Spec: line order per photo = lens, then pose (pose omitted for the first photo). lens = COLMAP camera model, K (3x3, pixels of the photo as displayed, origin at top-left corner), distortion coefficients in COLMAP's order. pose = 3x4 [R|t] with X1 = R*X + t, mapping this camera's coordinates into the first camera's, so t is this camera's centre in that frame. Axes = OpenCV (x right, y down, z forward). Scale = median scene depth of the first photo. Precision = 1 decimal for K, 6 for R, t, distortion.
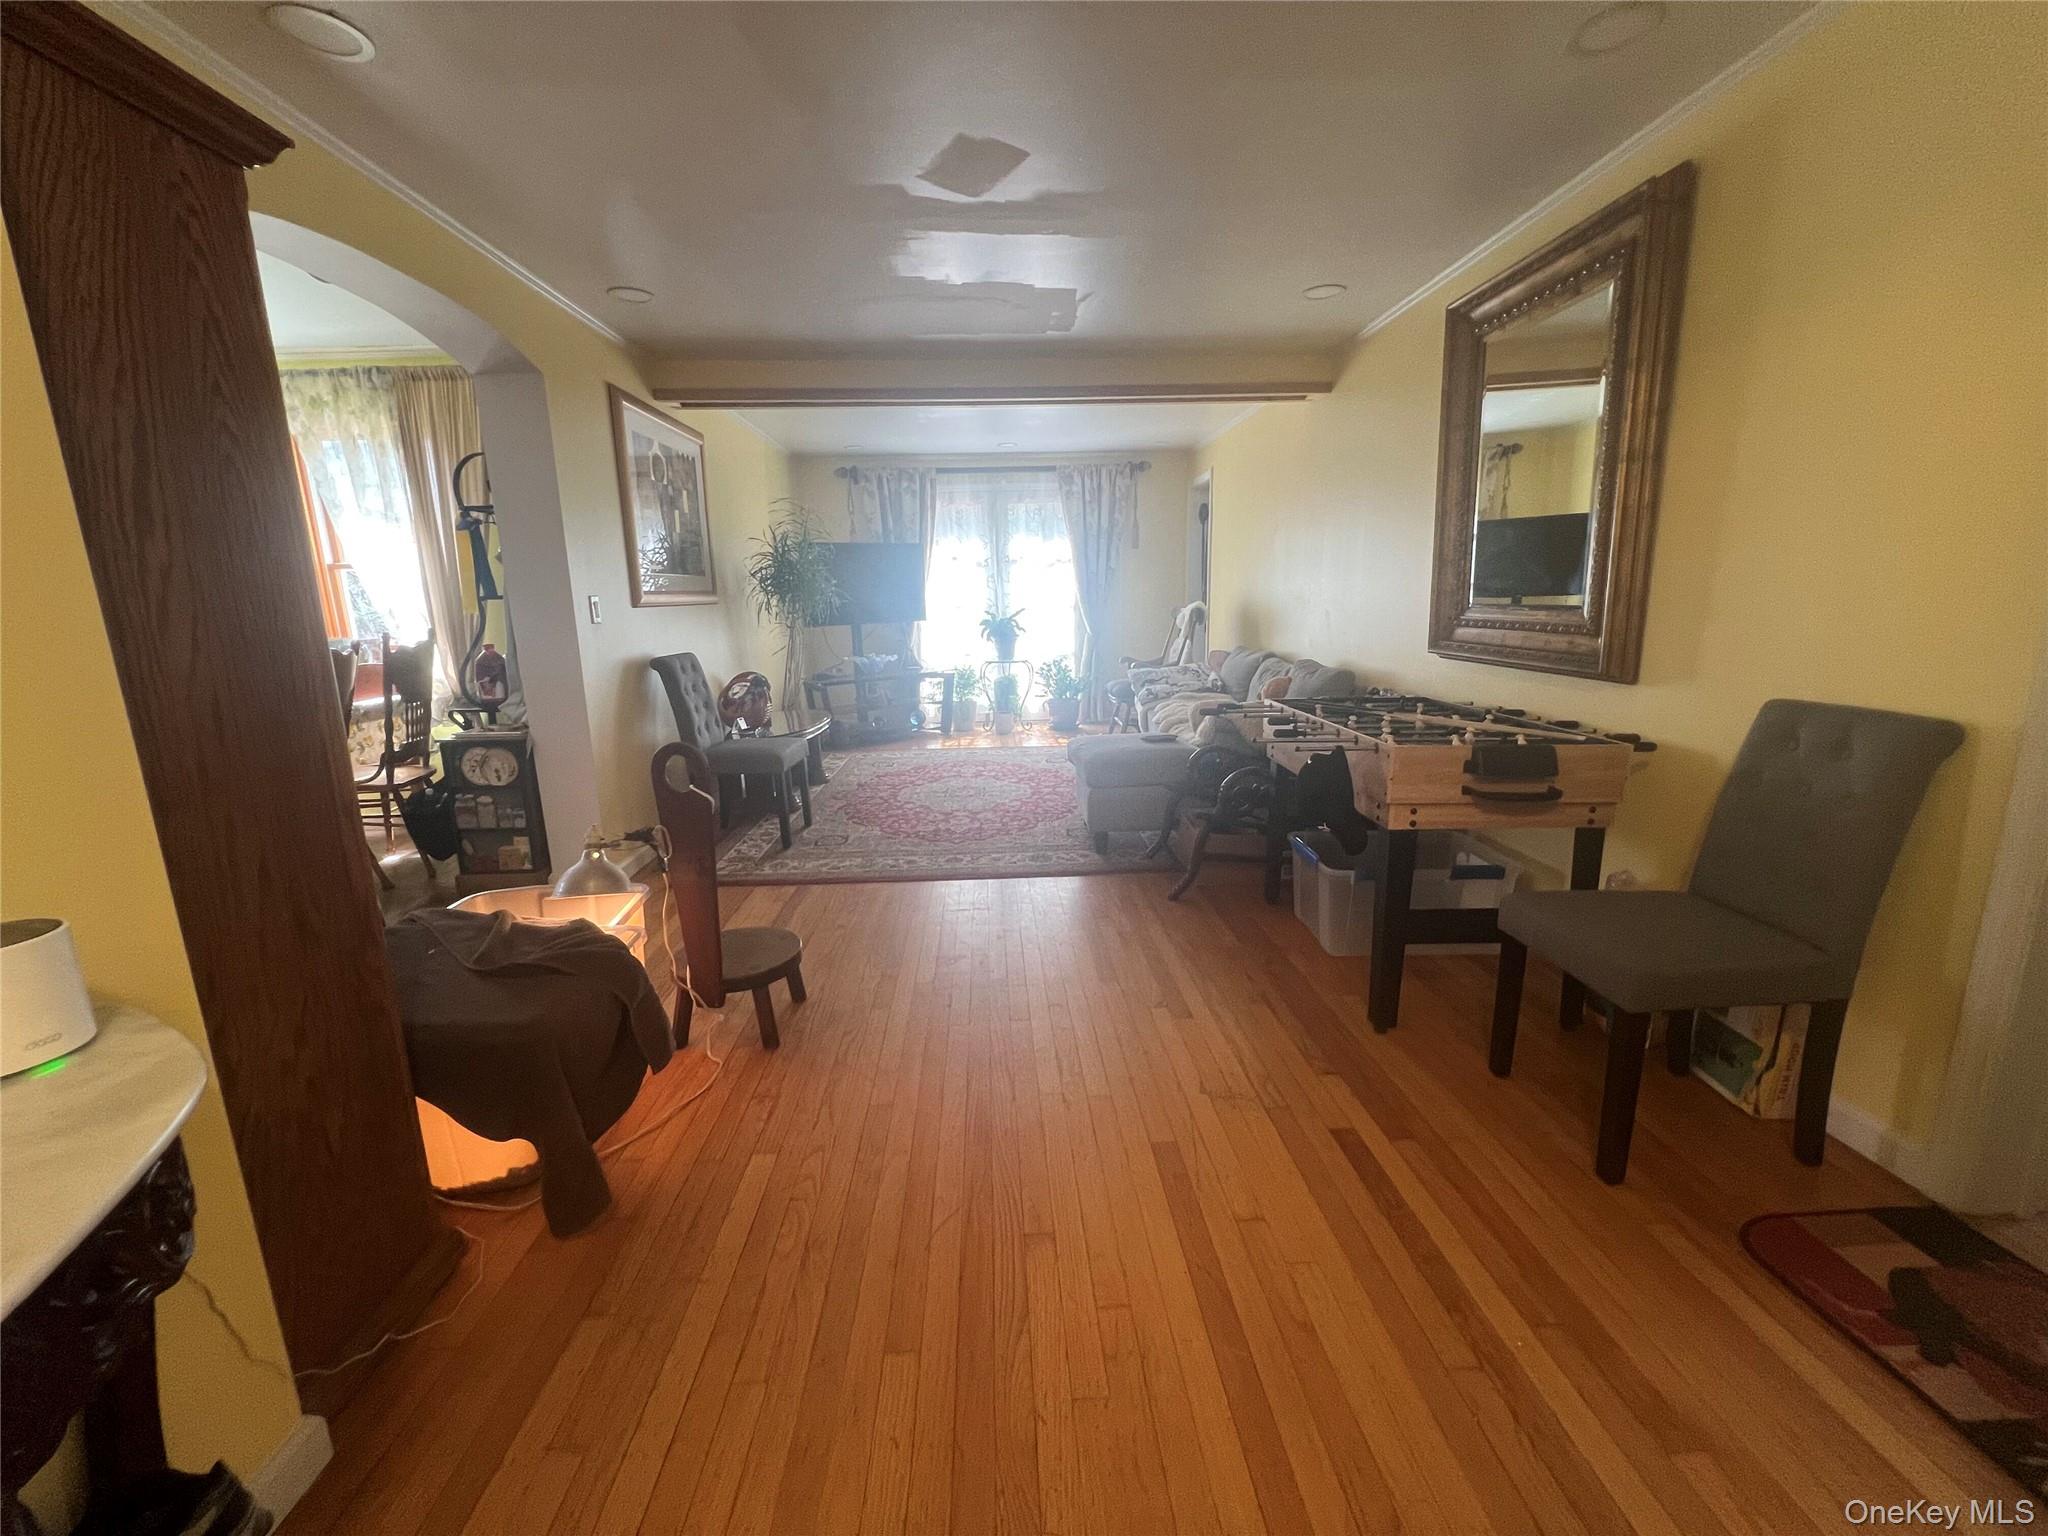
lens RADIAL K [[825.2, 0, 1021.6], [0, 825.2, 759.1], [0, 0, 1]] dist [-0.003876, 0.002369]
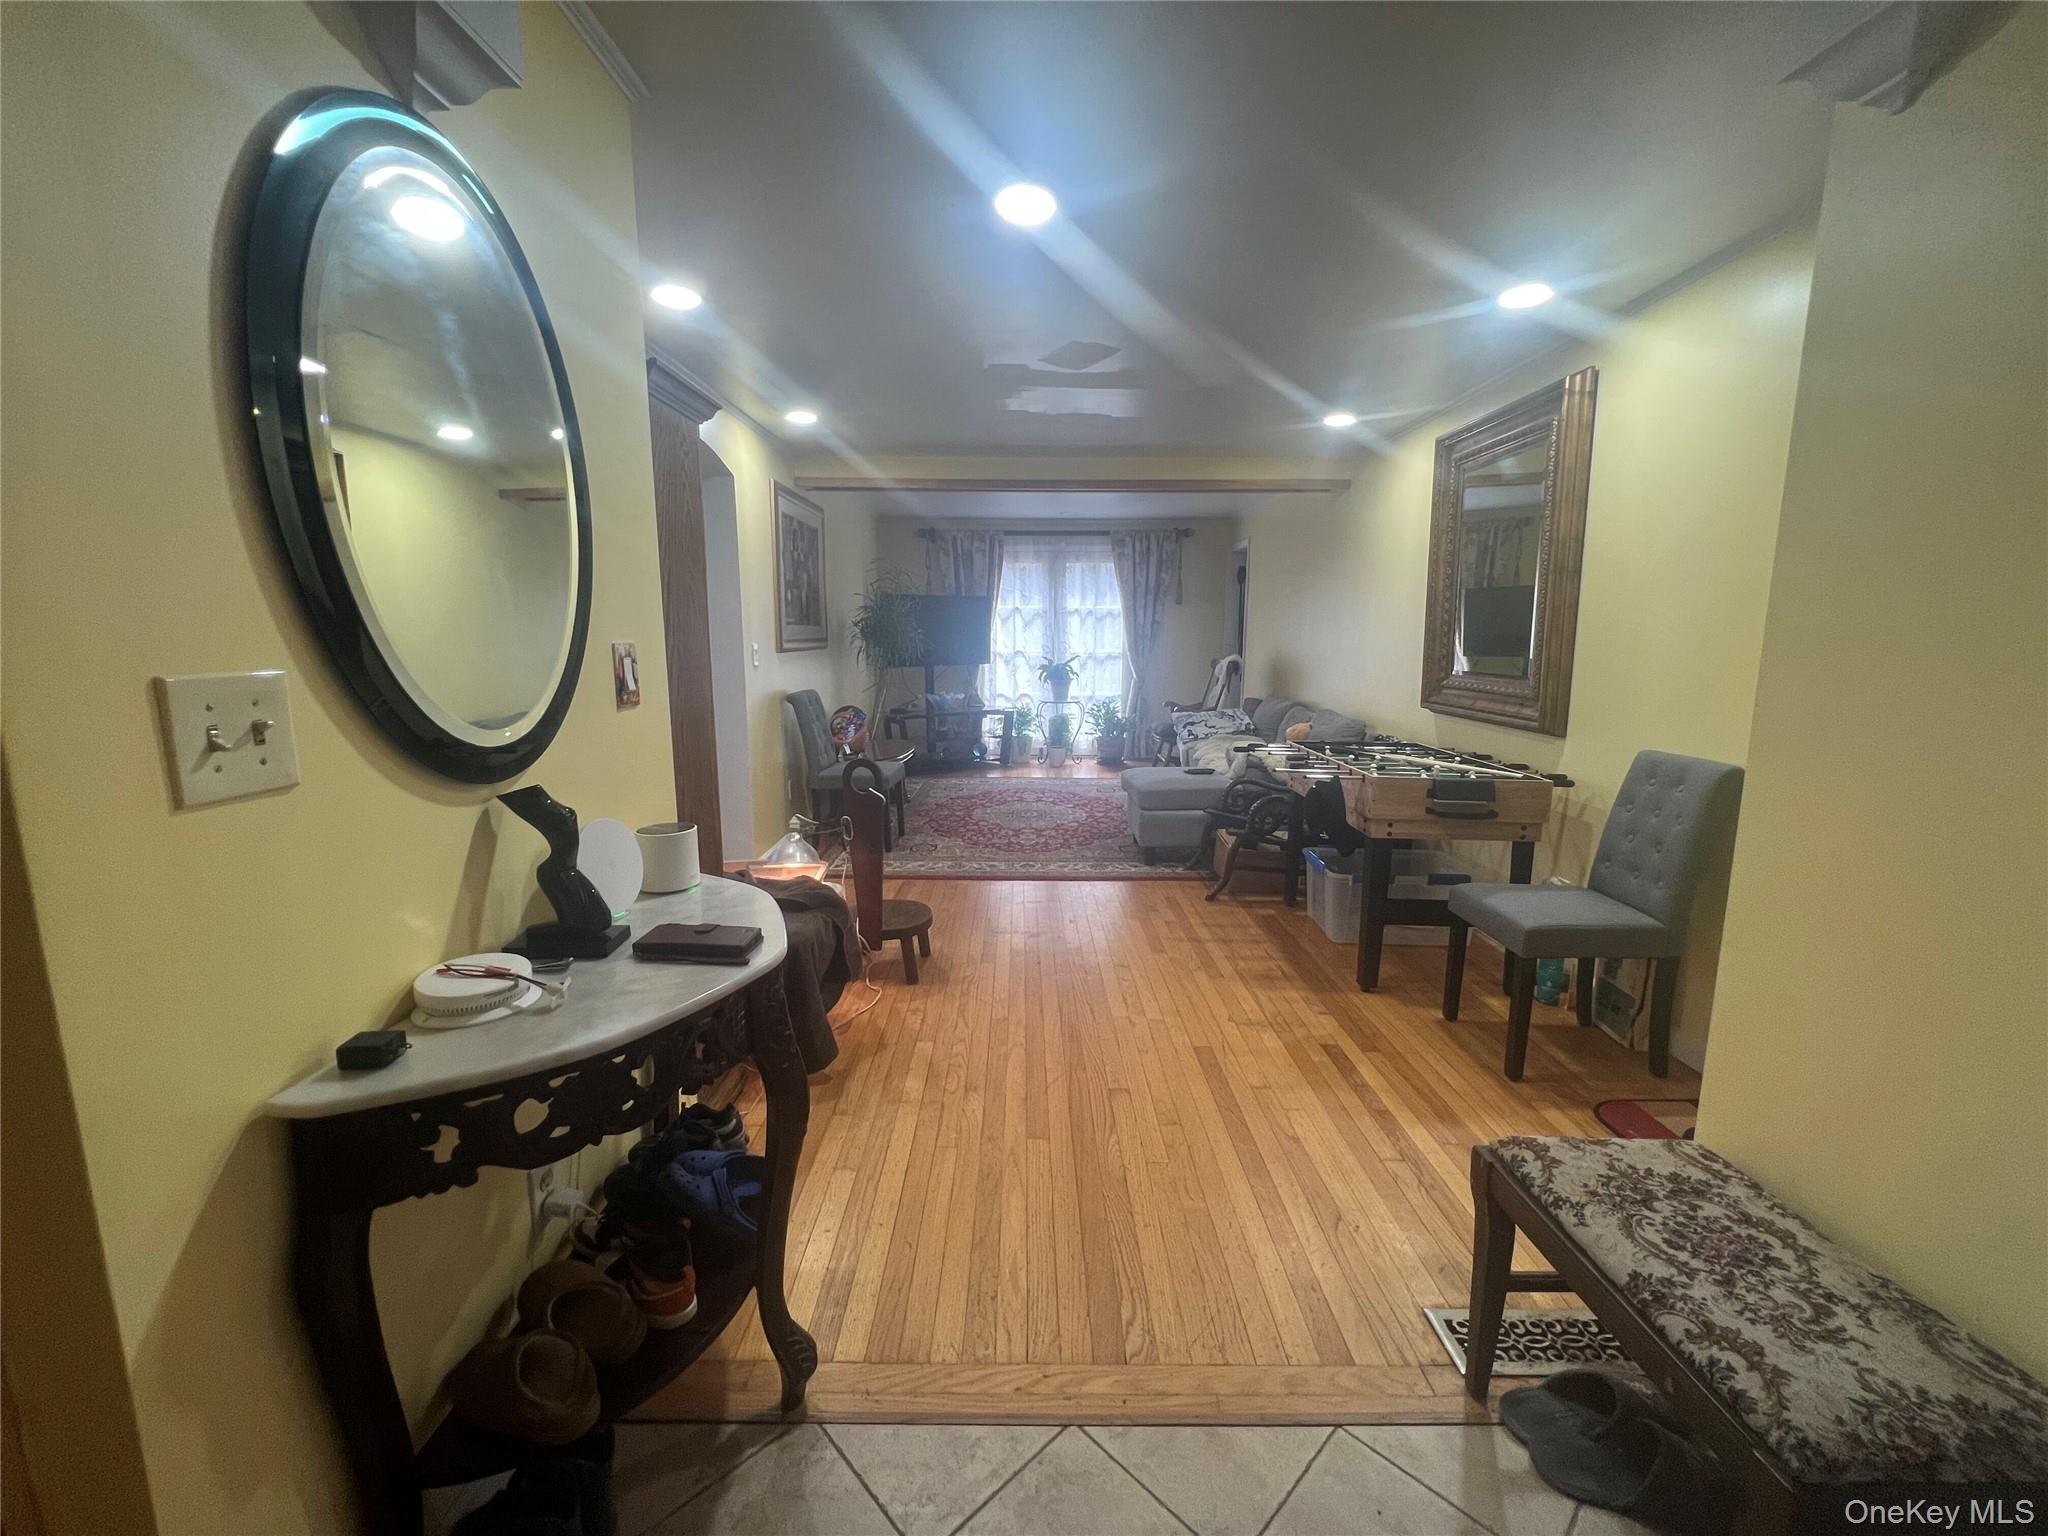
lens RADIAL K [[825.2, 0, 1021.6], [0, 825.2, 759.1], [0, 0, 1]] dist [-0.003876, 0.002369]
pose [[0.998753, 0.030223, -0.039727, -0.035188], [-0.031965, 0.998521, -0.043973, 0.014300], [0.038339, 0.045188, 0.998243, -0.165253]]
